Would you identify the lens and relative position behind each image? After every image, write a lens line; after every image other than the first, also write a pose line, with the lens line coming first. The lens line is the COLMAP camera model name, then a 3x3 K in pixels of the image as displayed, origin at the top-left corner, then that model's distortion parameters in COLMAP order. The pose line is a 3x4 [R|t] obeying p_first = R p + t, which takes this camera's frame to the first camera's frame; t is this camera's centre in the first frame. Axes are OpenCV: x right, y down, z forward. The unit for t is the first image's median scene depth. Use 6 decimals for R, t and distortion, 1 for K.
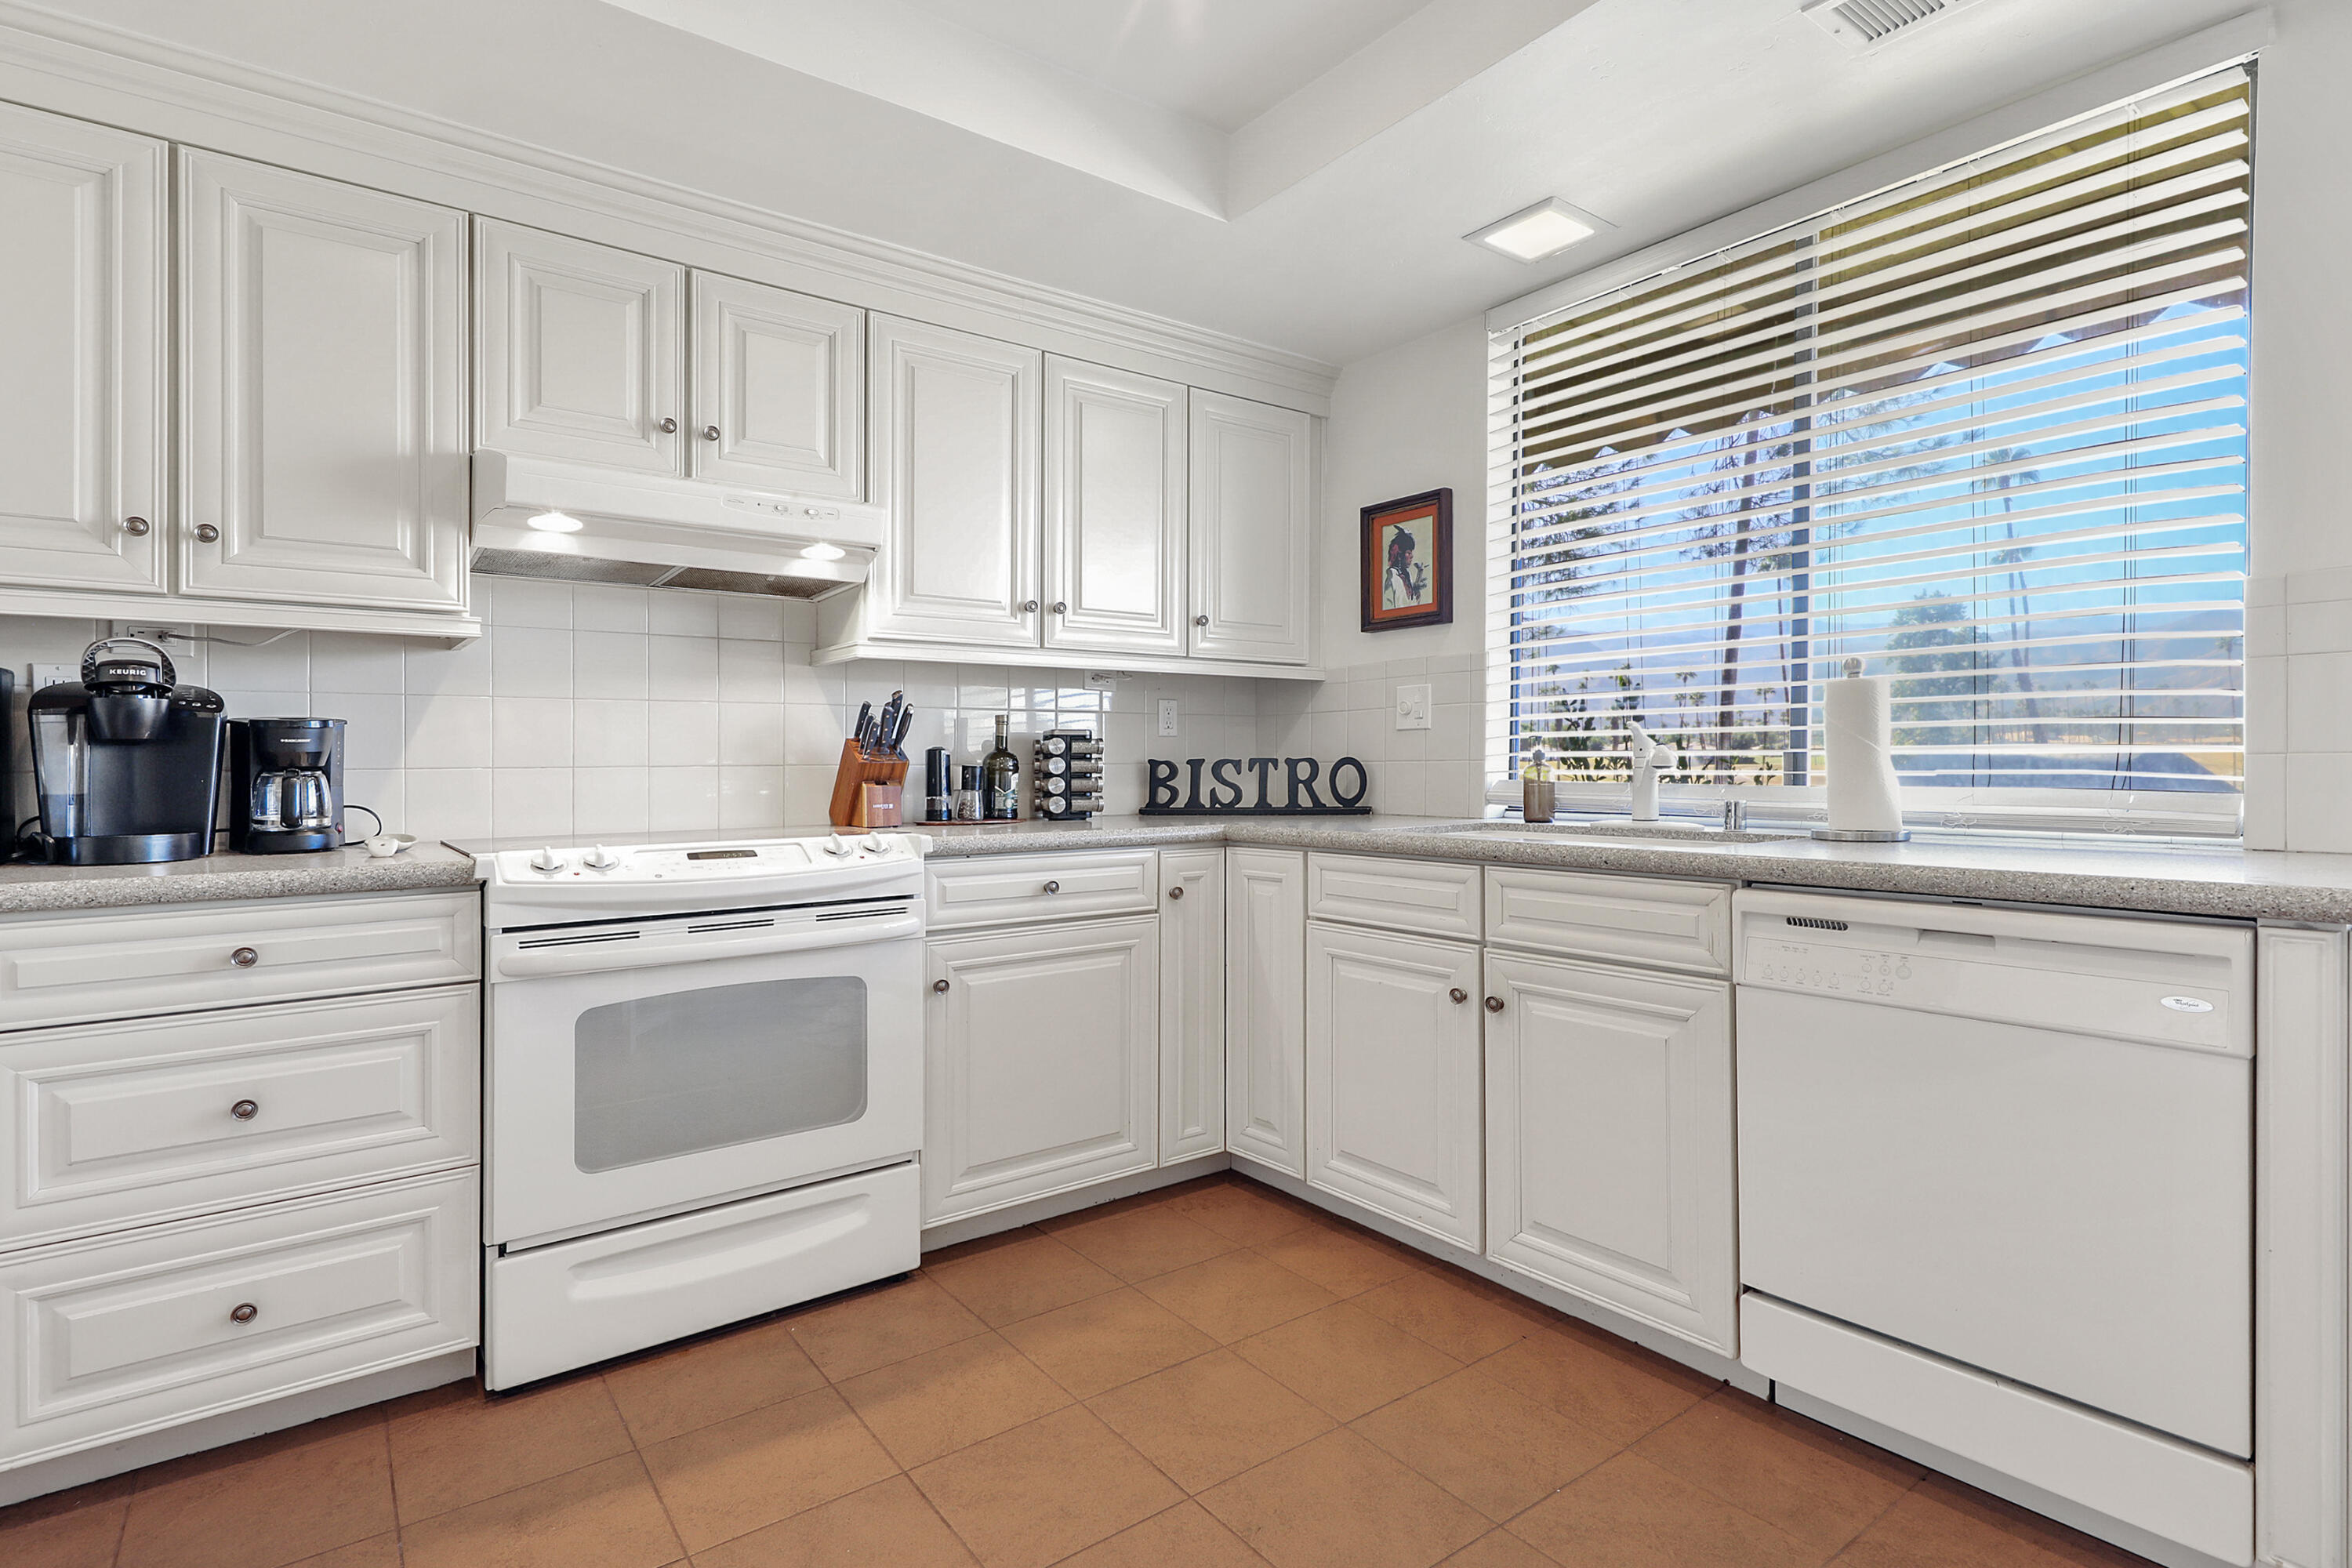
lens RADIAL K [[1168.6, 0, 1172.5], [0, 1168.6, 769.5], [0, 0, 1]] dist [0.006814, -0.000457]
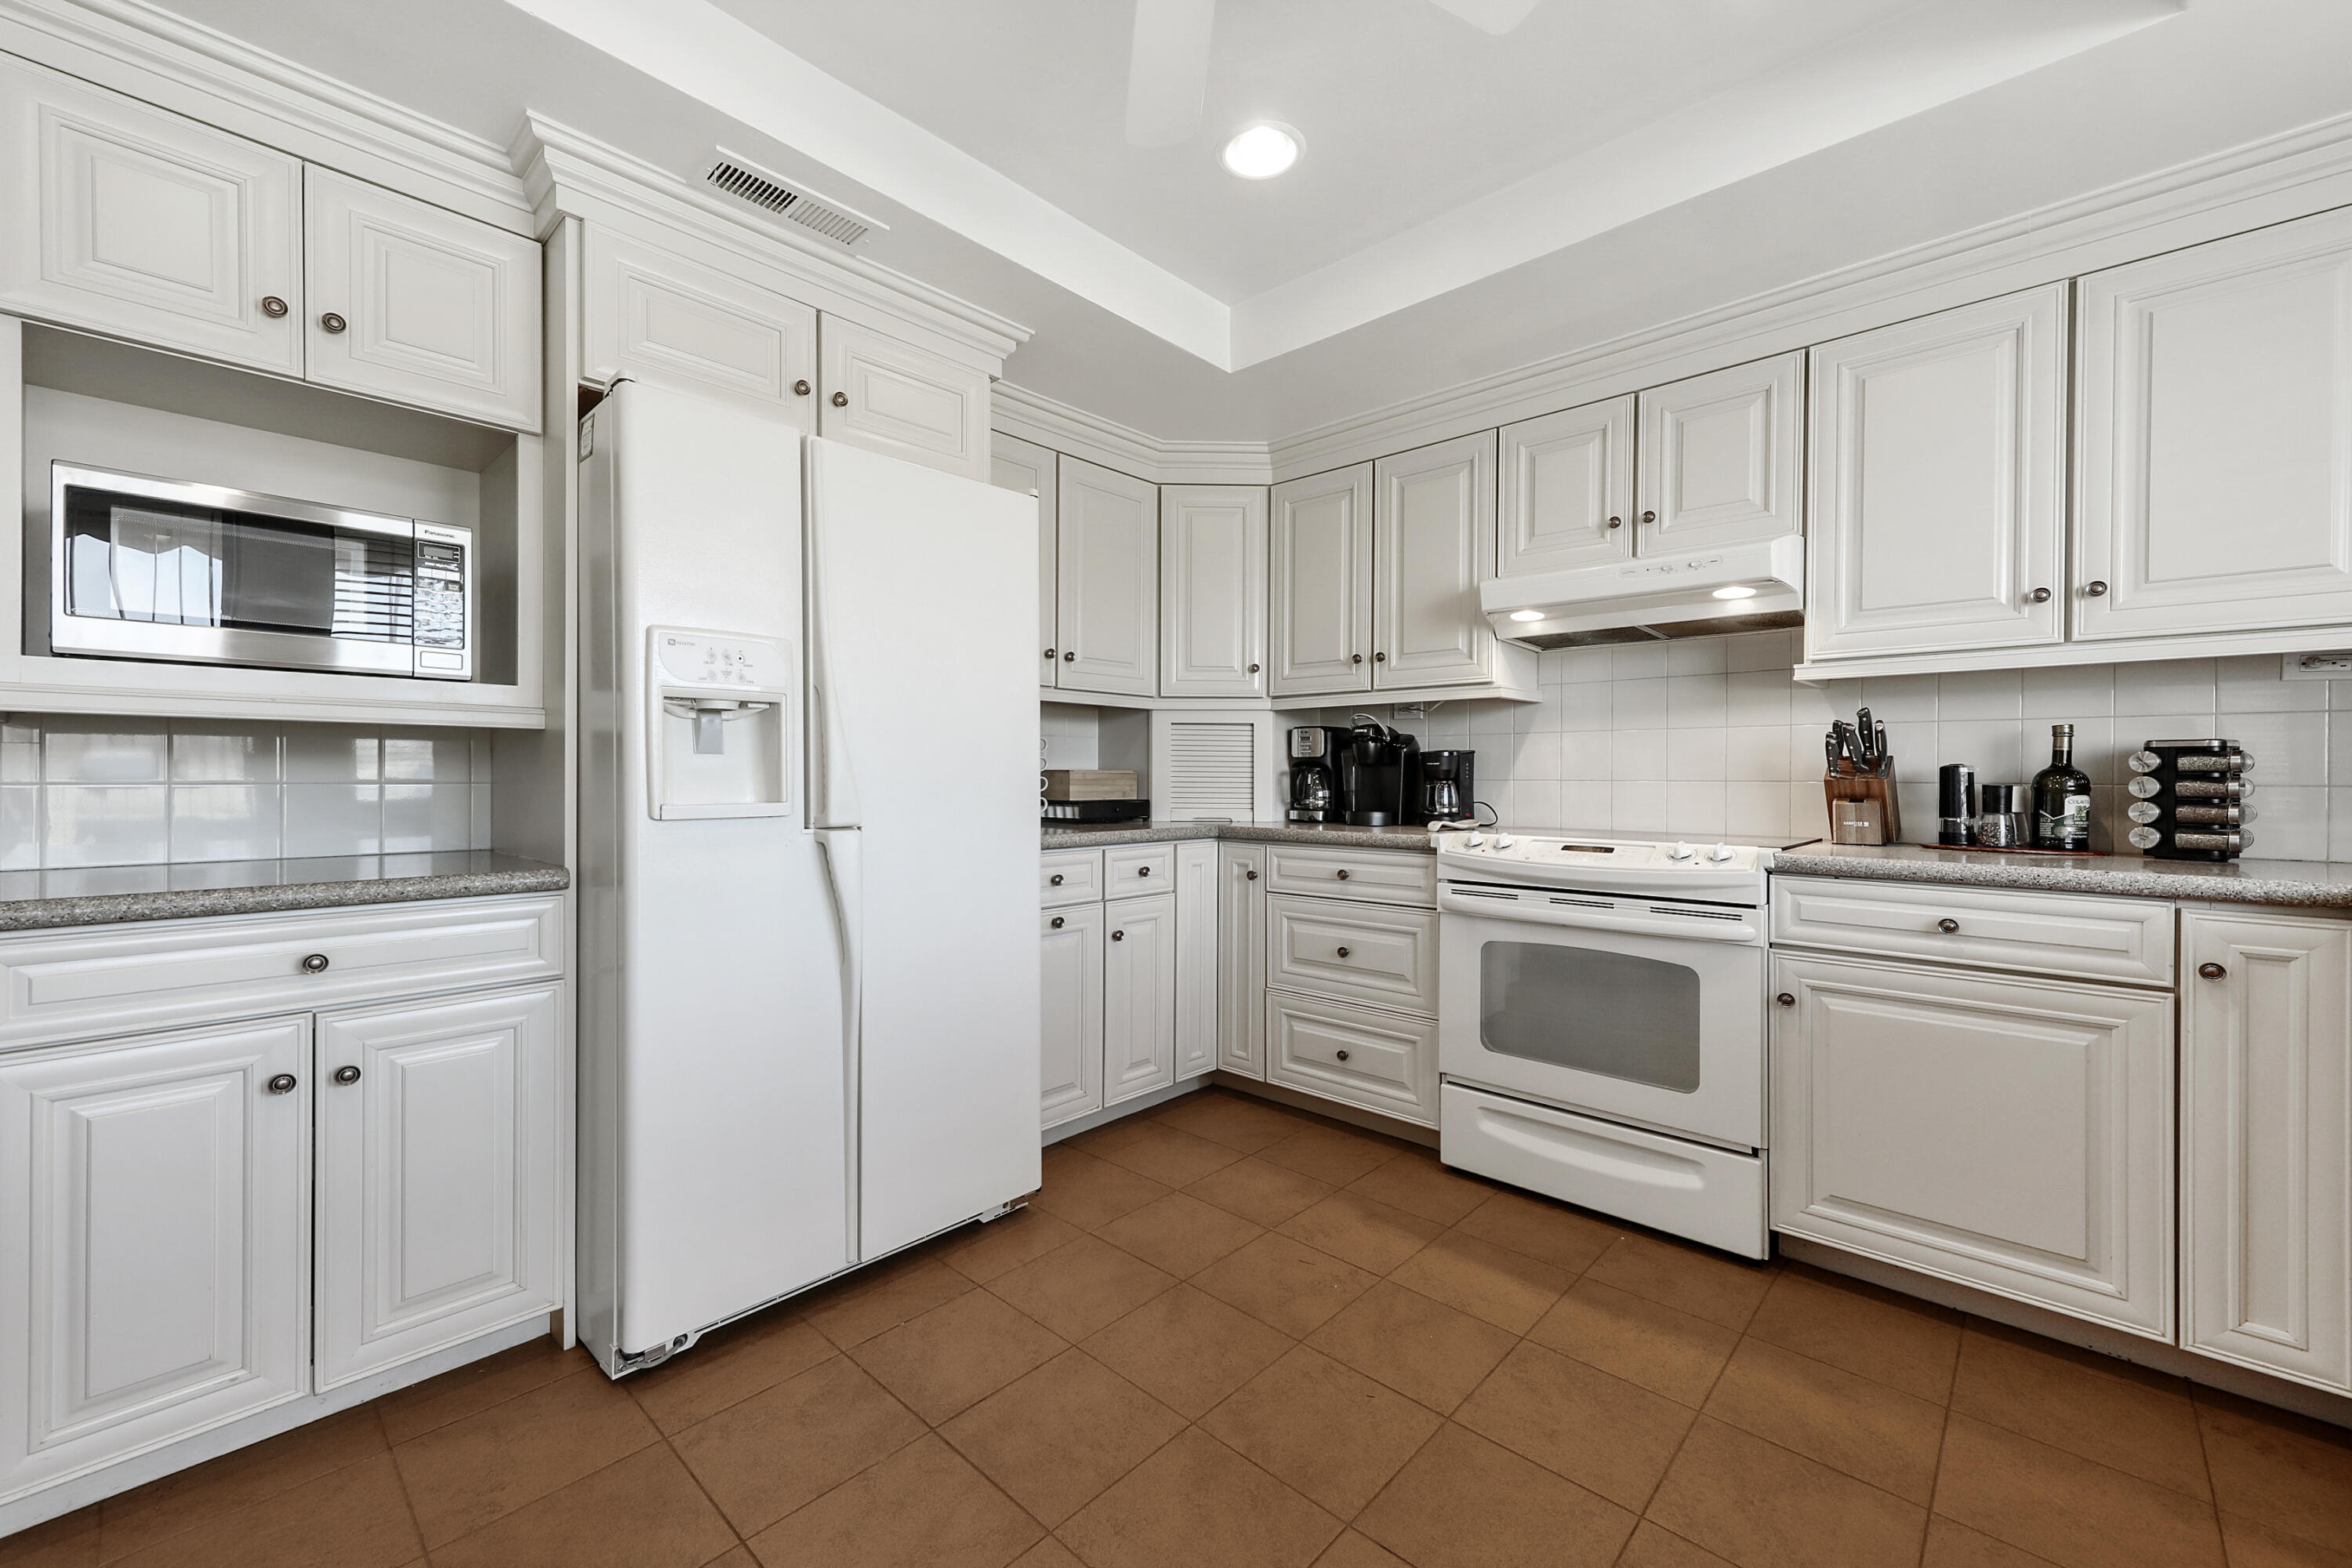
lens RADIAL K [[940.2, 0, 1168.3], [0, 940.2, 776.1], [0, 0, 1]] dist [0.001085, -0.000060]
pose [[0.164757, 0.008061, -0.986301, 0.529351], [-0.011379, 0.999916, 0.006272, -0.009261], [0.986268, 0.010190, 0.164835, 0.332856]]
